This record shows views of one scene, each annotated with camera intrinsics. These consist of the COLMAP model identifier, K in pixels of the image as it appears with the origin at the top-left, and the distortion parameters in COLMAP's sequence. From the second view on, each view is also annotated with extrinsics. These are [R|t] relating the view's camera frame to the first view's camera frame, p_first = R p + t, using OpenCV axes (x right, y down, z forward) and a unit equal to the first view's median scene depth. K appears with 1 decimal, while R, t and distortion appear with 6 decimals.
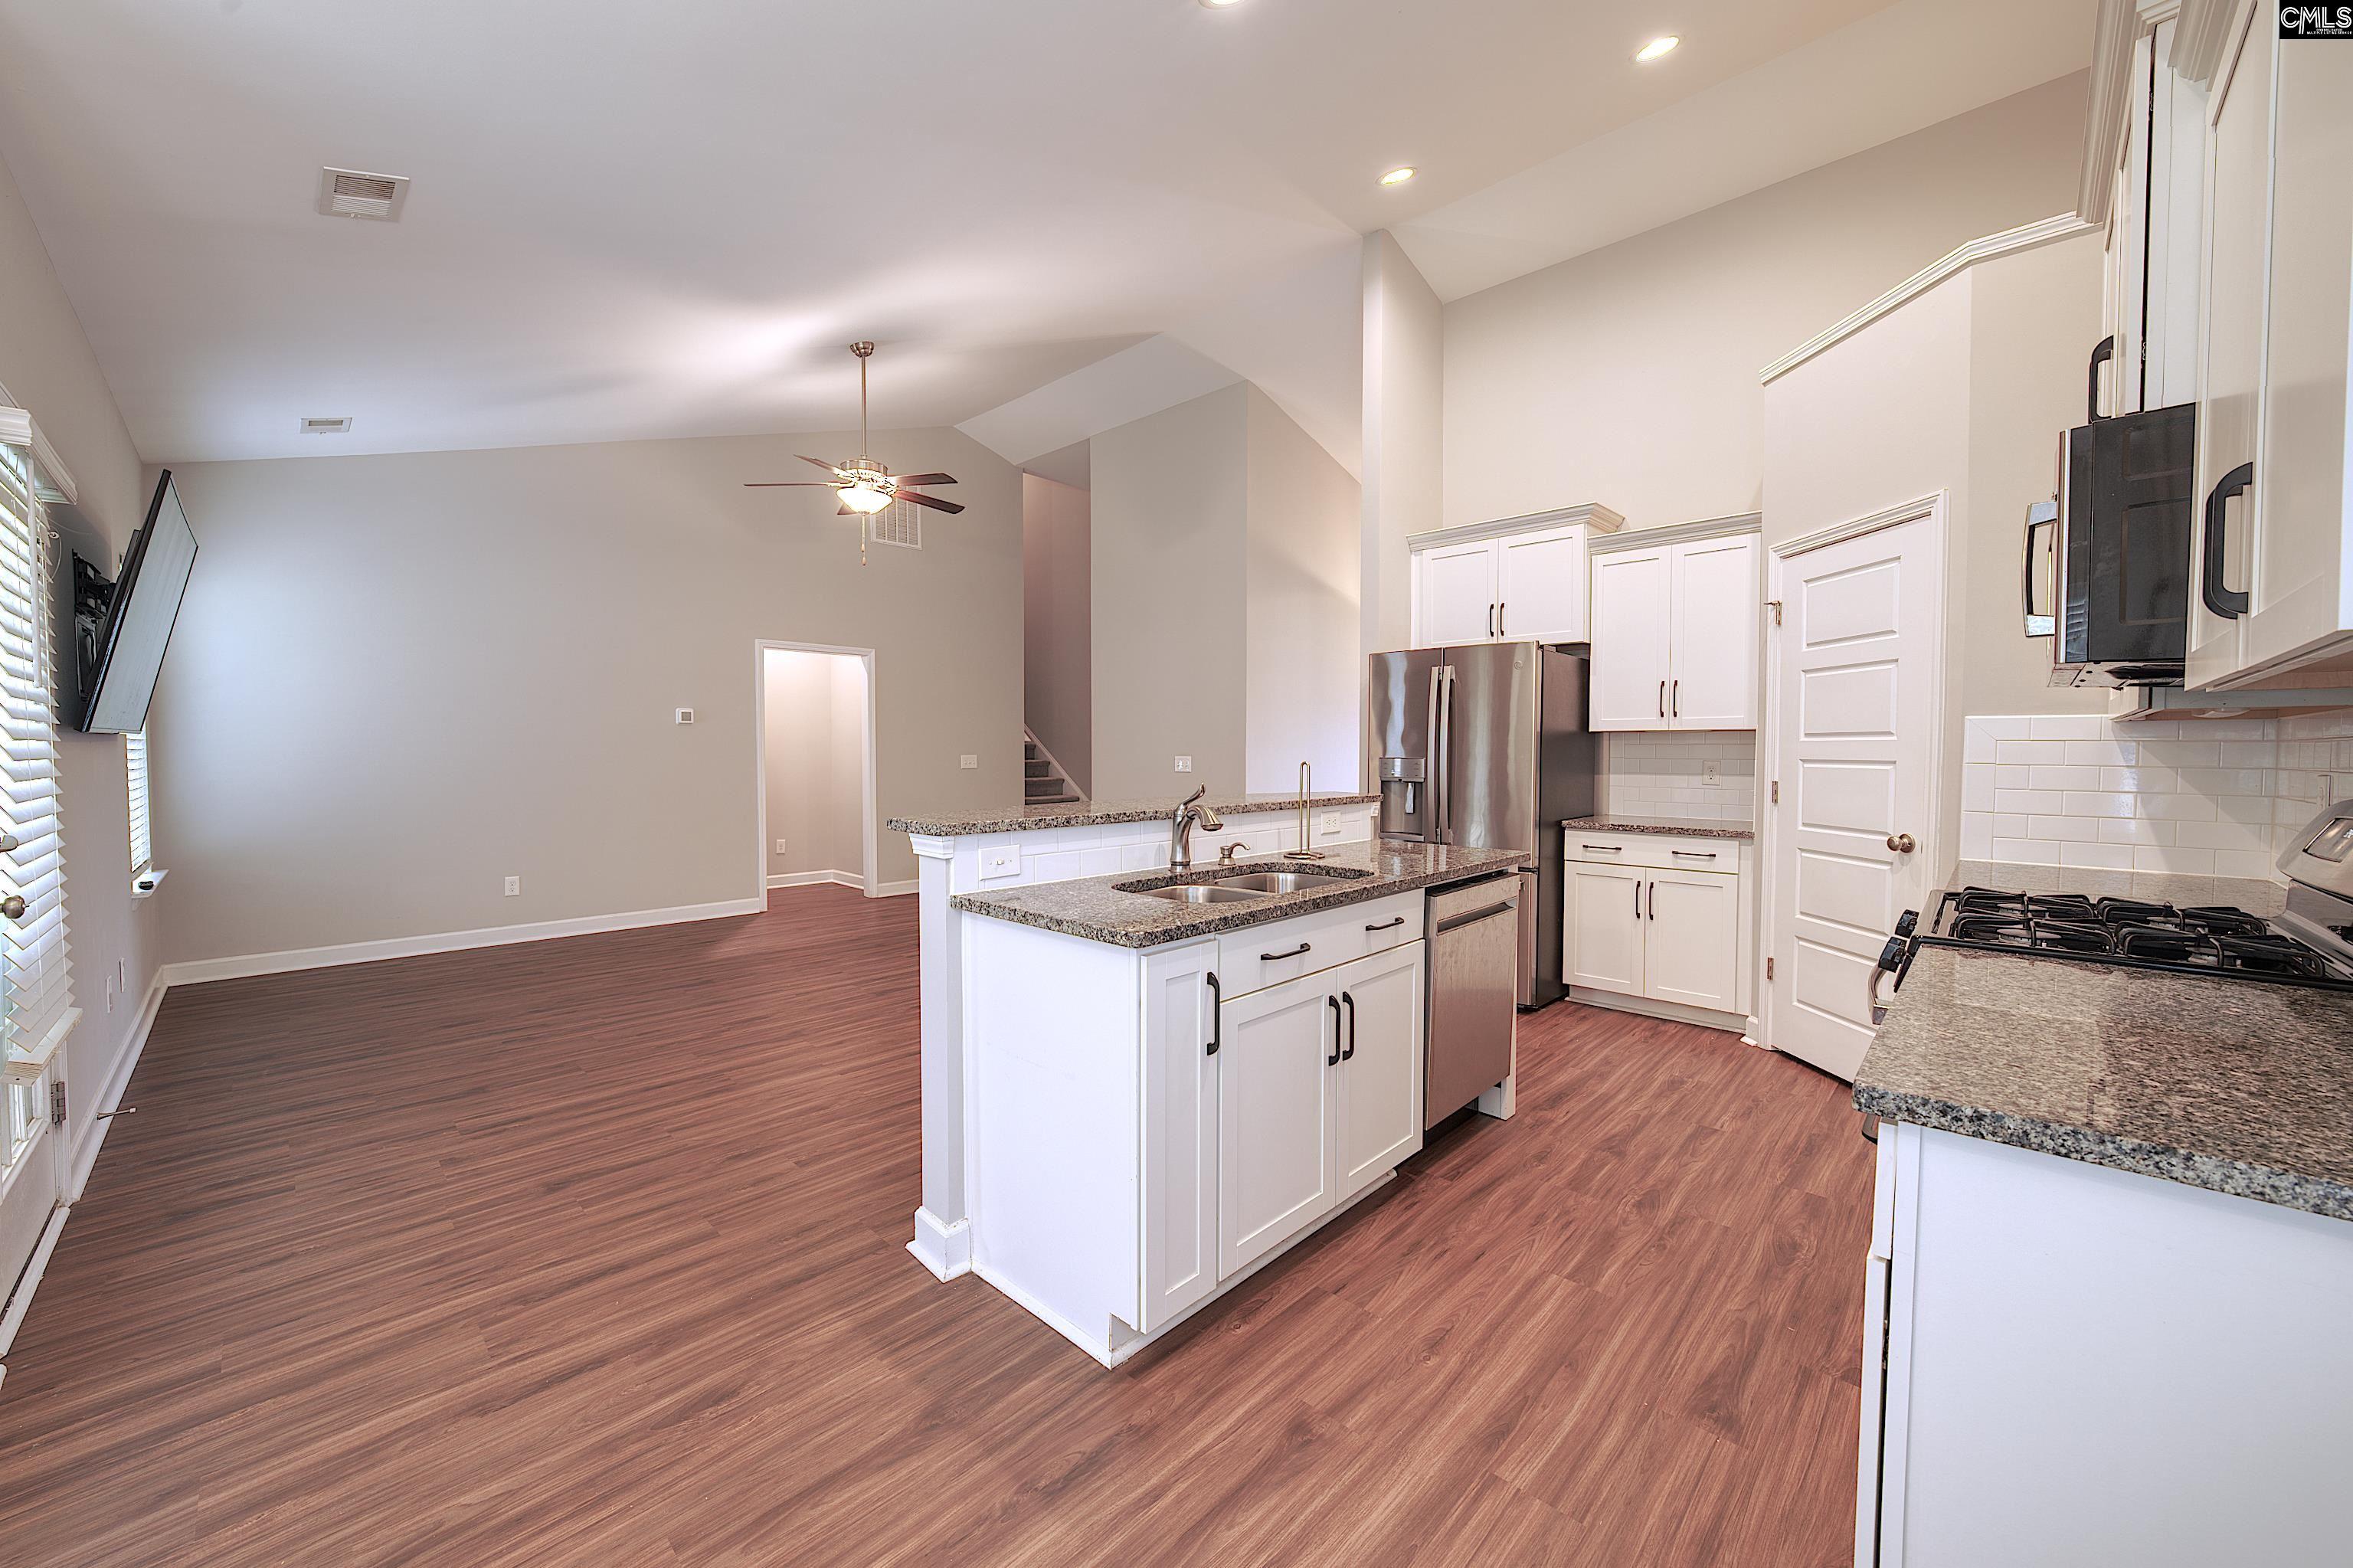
lens RADIAL K [[885.1, 0, 1167.5], [0, 885.1, 780.1], [0, 0, 1]] dist [-0.014030, 0.000049]
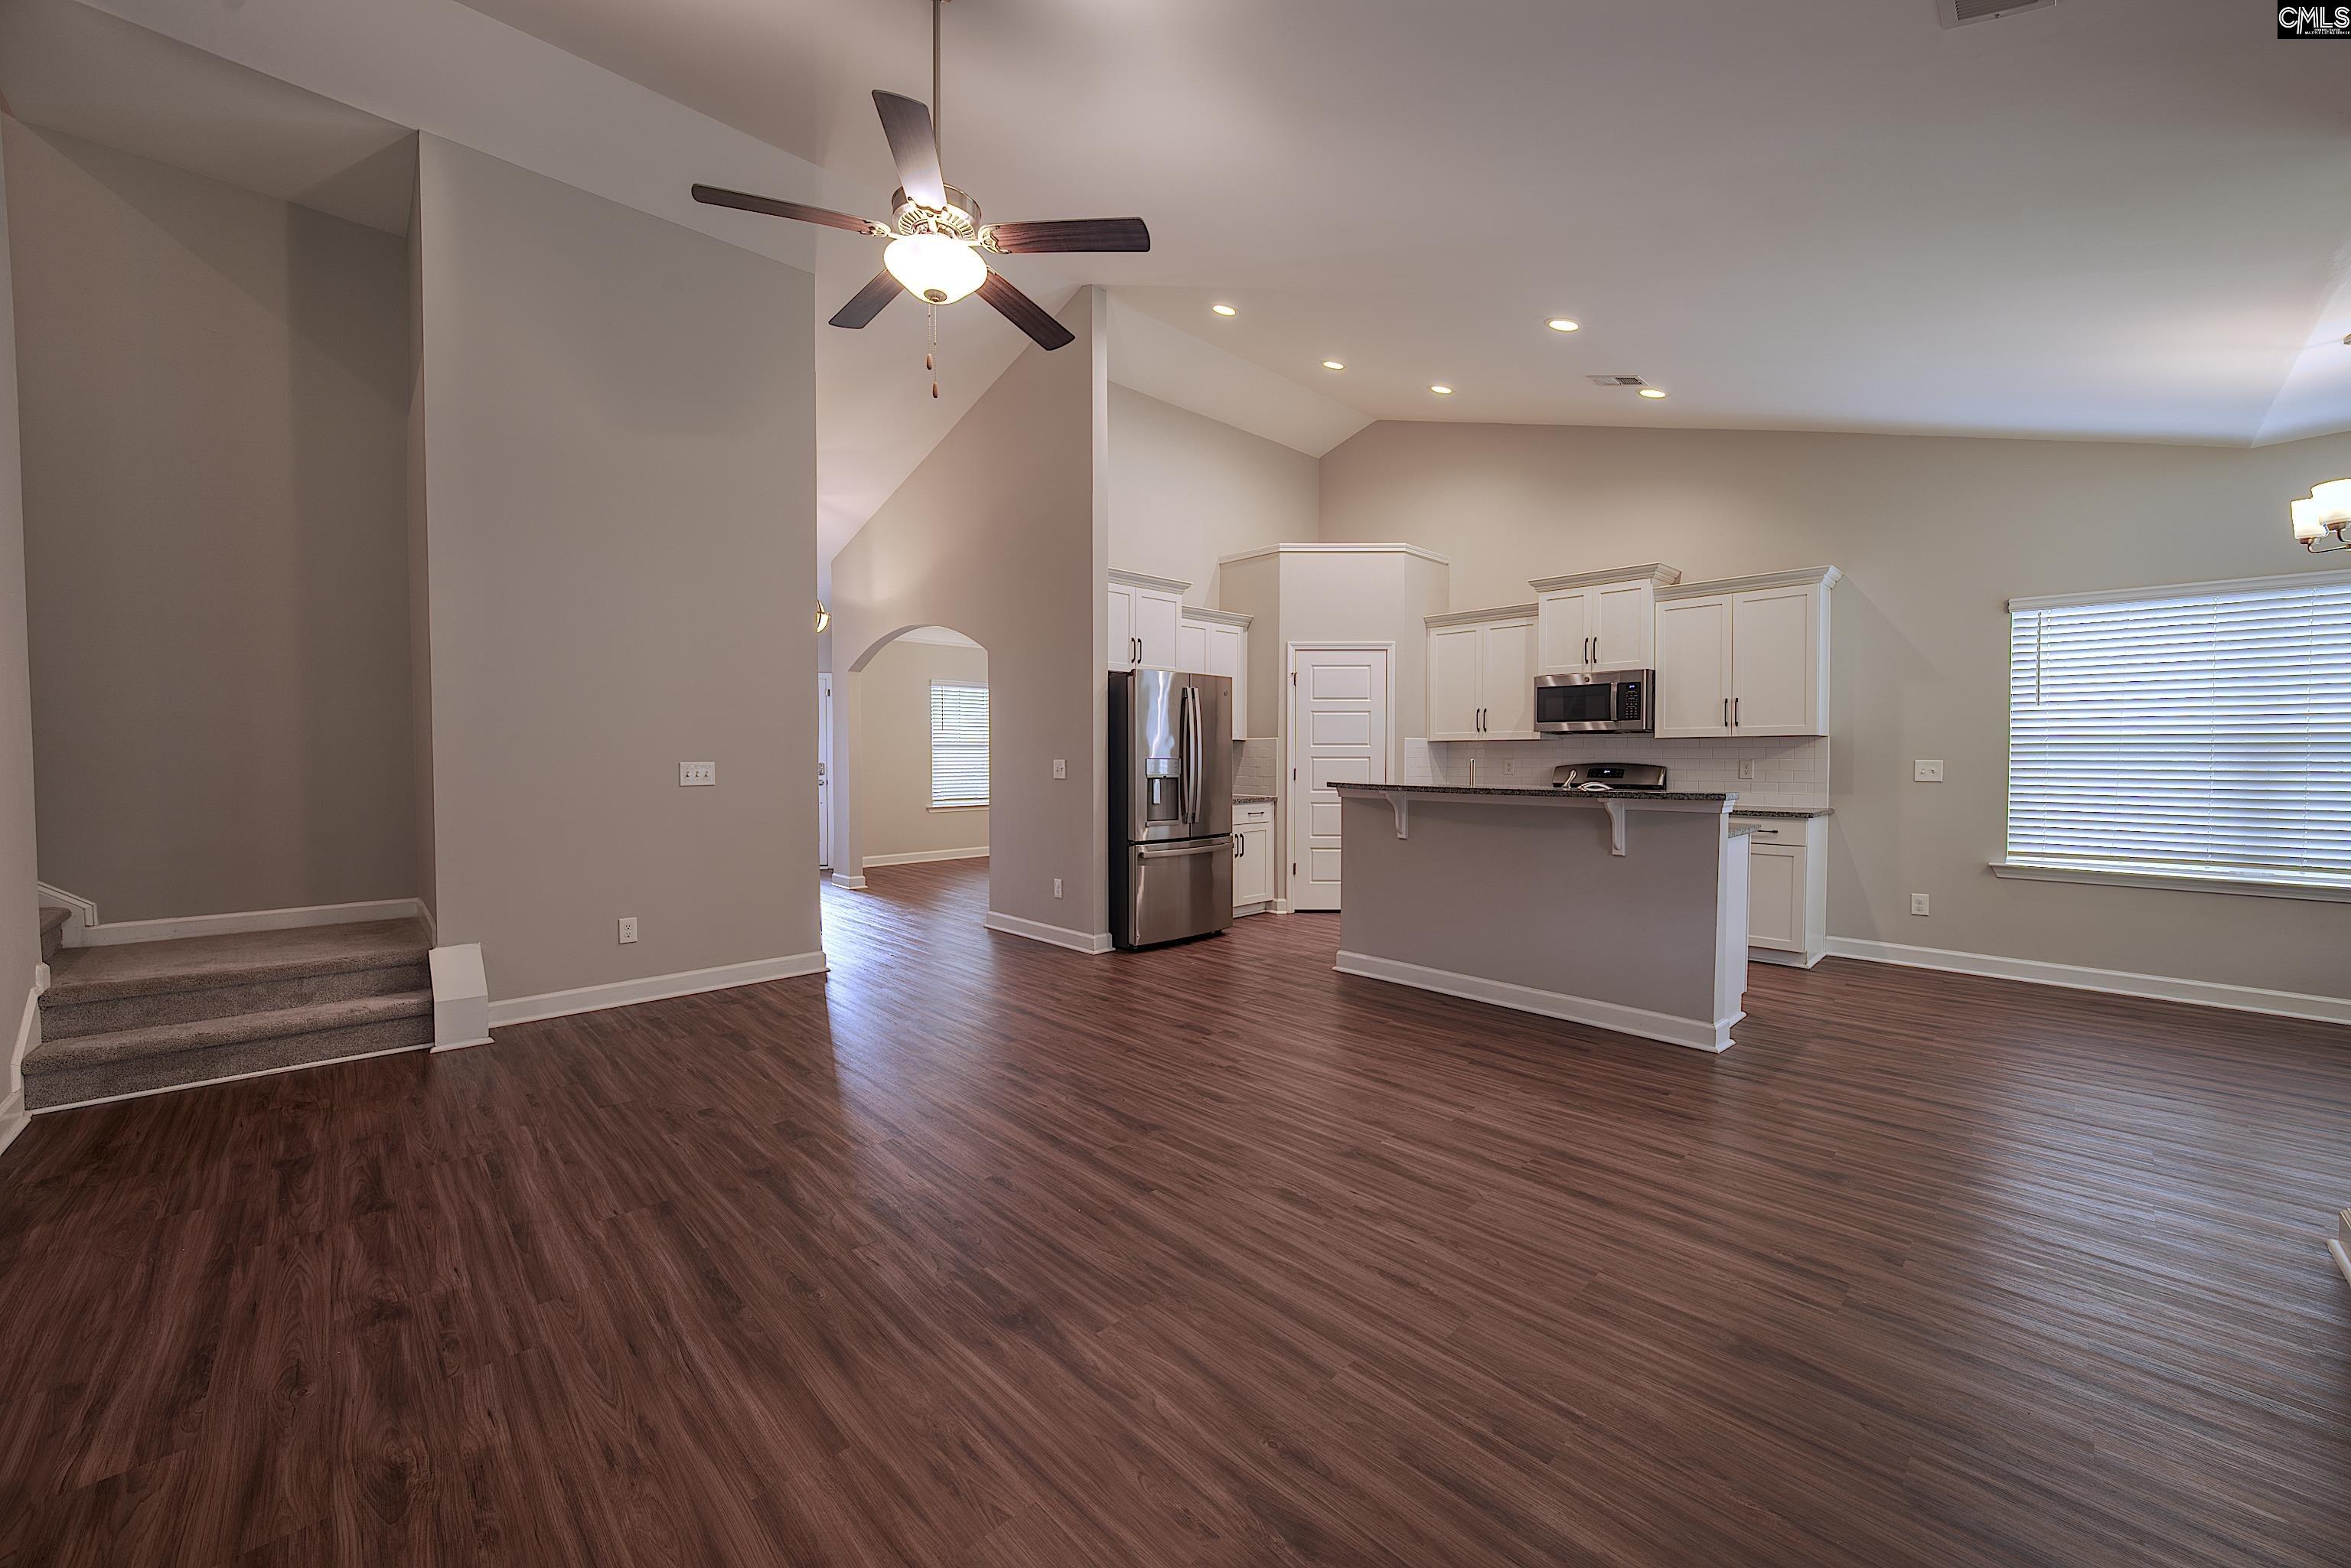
lens RADIAL K [[884.3, 0, 1166.5], [0, 884.3, 780.1], [0, 0, 1]] dist [-0.014030, 0.000049]
pose [[0.043637, -0.033455, 0.998487, -1.157607], [0.034470, 0.998895, 0.031962, -0.041713], [-0.998453, 0.033023, 0.044742, 1.141765]]
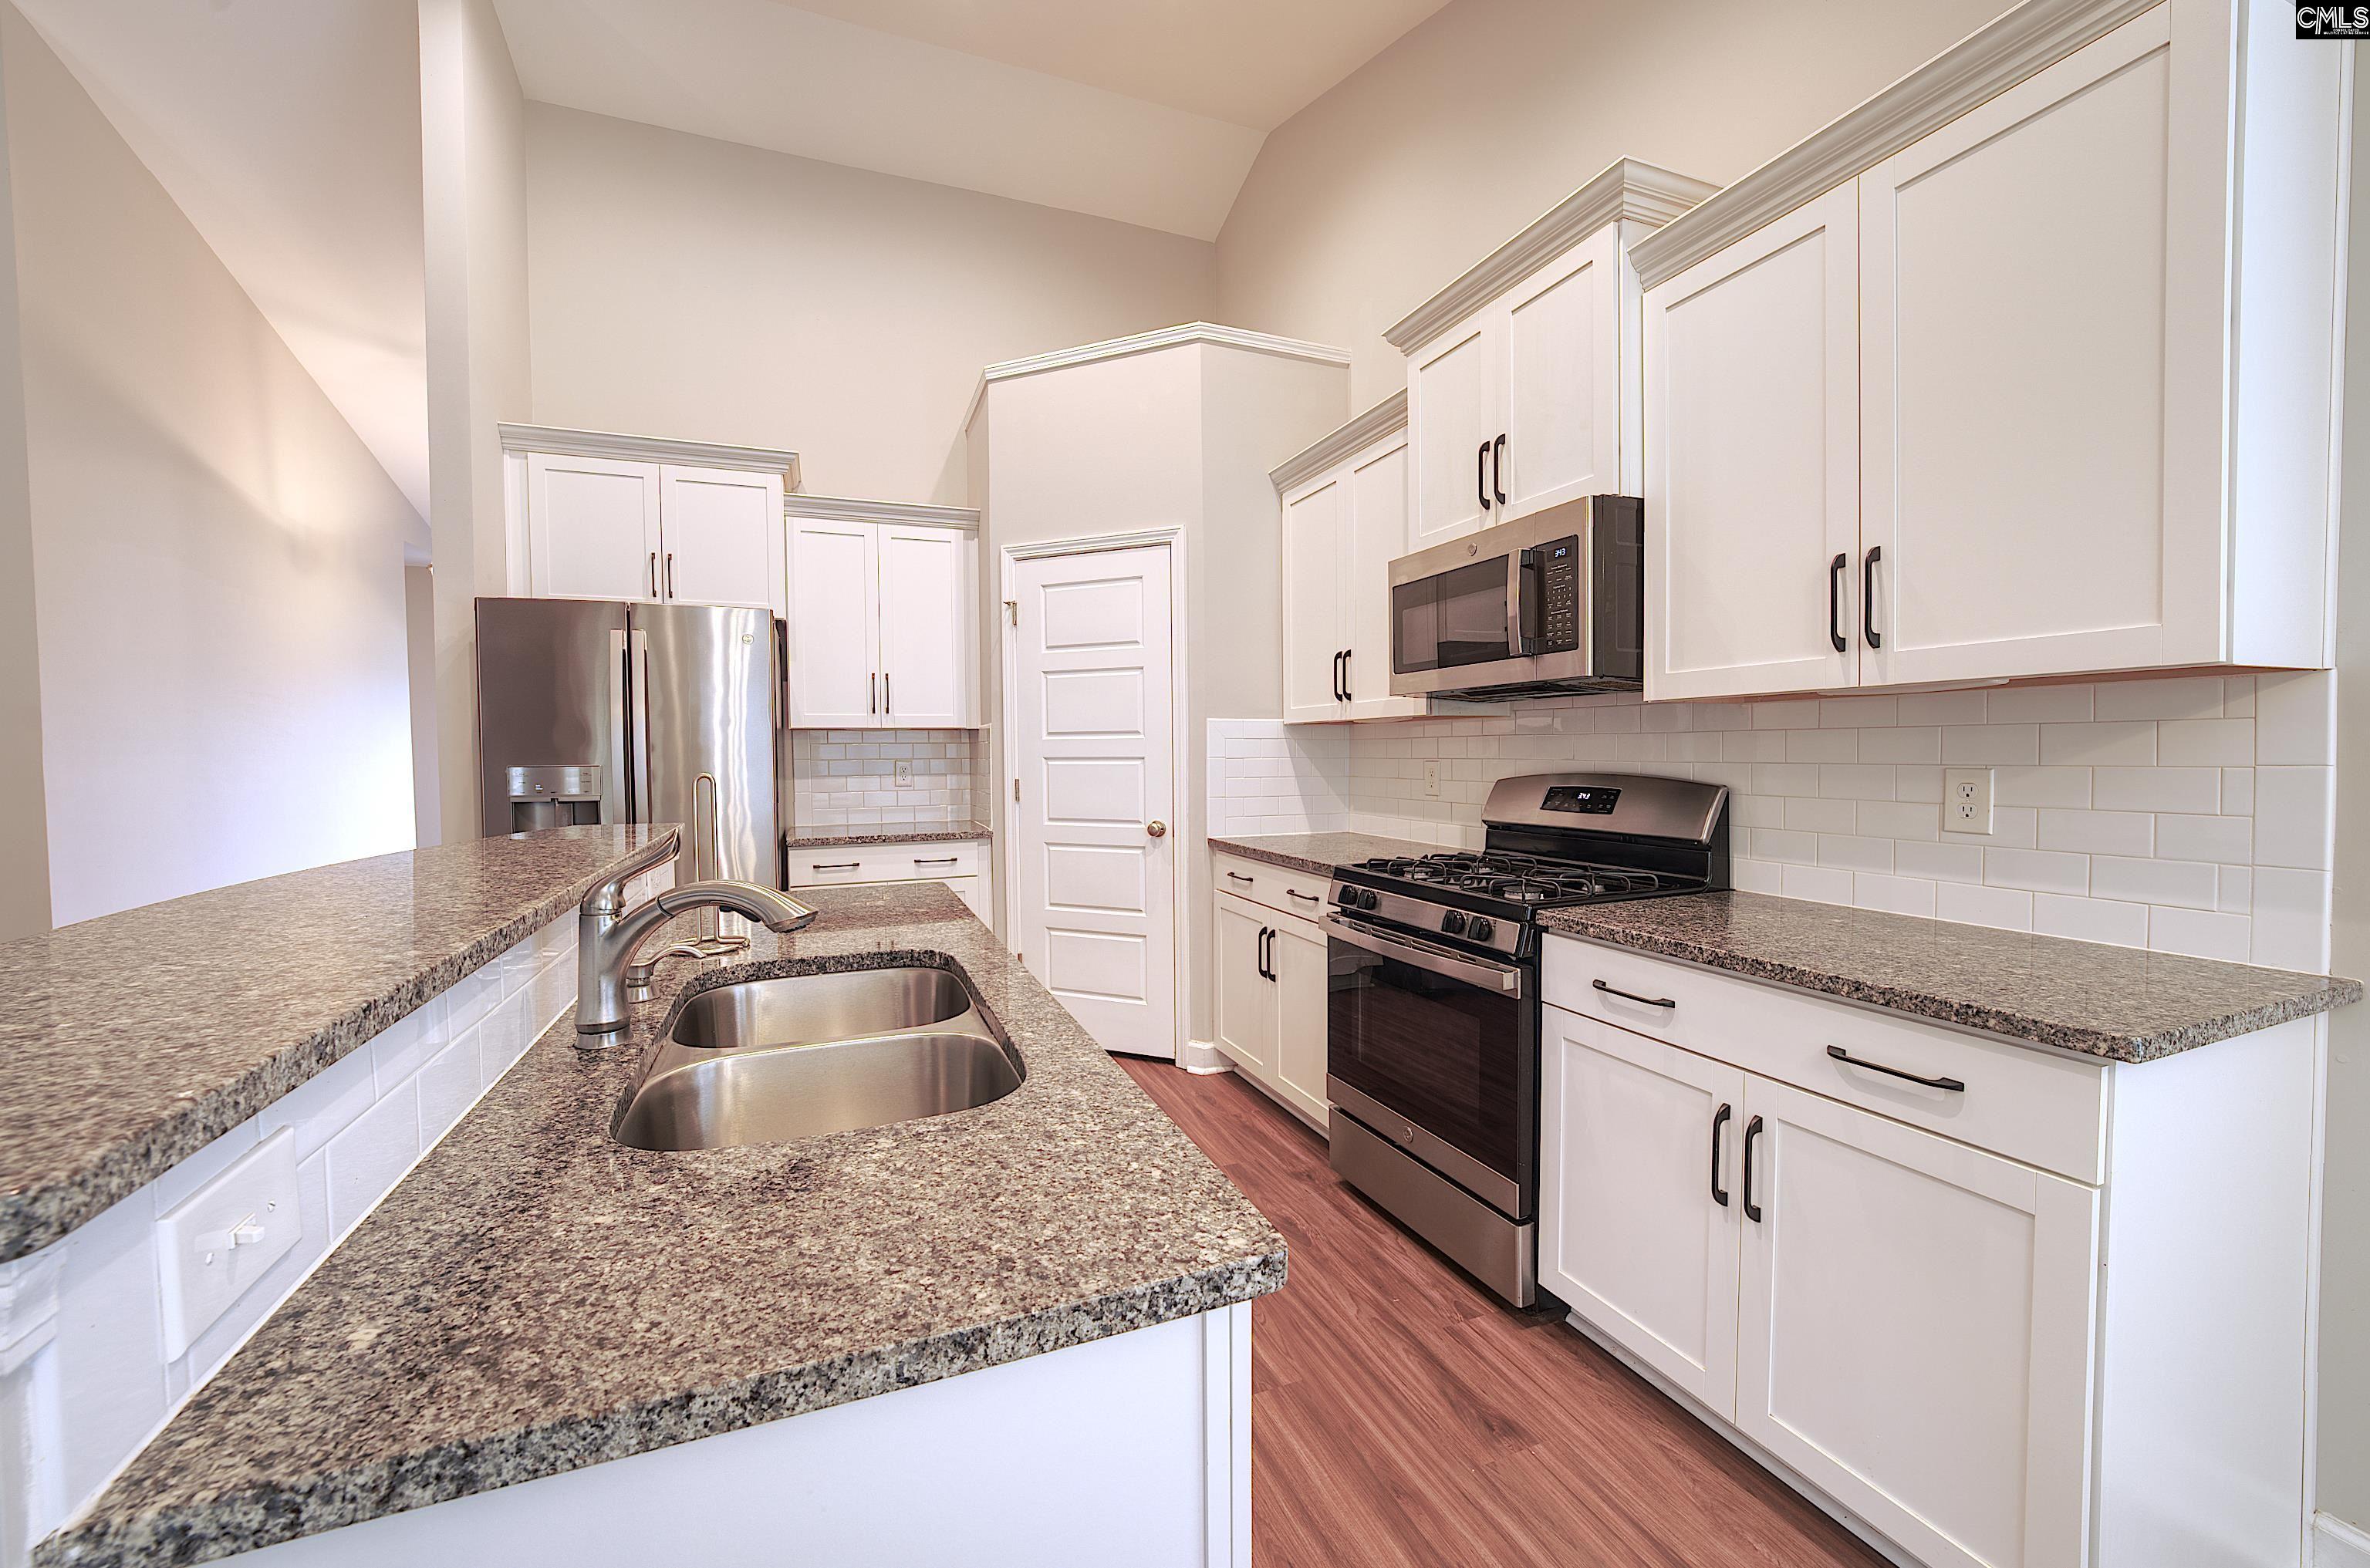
lens RADIAL K [[902.2, 0, 1169.7], [0, 902.2, 775.6], [0, 0, 1]] dist [-0.013898, 0.000168]
pose [[0.413963, -0.033684, 0.909670, -0.175063], [0.040221, 0.999016, 0.018689, -0.014810], [-0.909405, 0.028852, 0.414910, 0.391784]]
